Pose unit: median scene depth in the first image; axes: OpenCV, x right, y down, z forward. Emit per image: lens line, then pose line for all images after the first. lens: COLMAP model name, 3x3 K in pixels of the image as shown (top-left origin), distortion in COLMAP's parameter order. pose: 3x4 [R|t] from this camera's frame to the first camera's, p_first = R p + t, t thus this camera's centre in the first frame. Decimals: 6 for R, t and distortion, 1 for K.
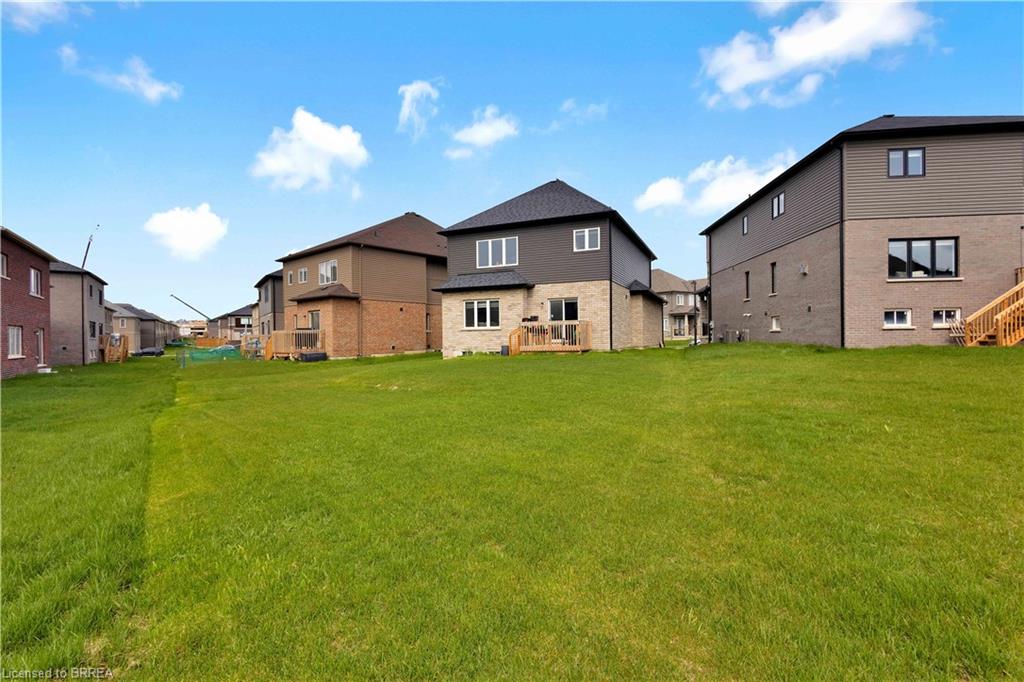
lens RADIAL K [[480.4, 0, 512.2], [0, 480.4, 342.7], [0, 0, 1]] dist [0.009525, 0.000306]
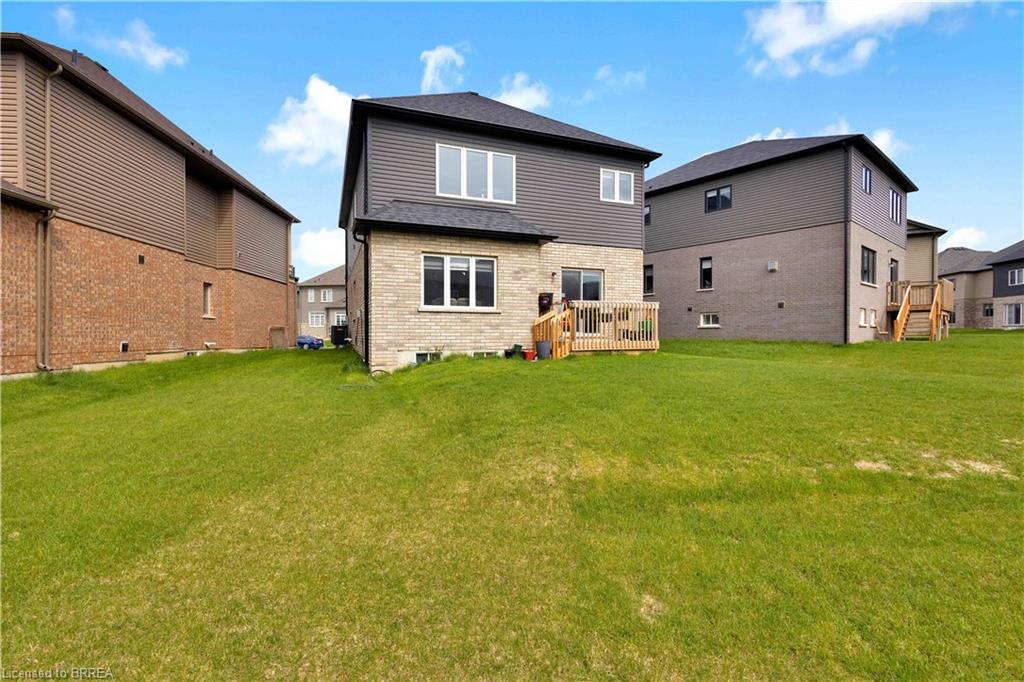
lens RADIAL K [[480.4, 0, 512.2], [0, 480.4, 342.7], [0, 0, 1]] dist [0.009525, 0.000306]
pose [[0.688153, 0.001904, 0.725563, -0.408399], [-0.001644, 0.999998, -0.001064, 0.007487], [-0.725564, -0.000461, 0.688155, 0.592933]]
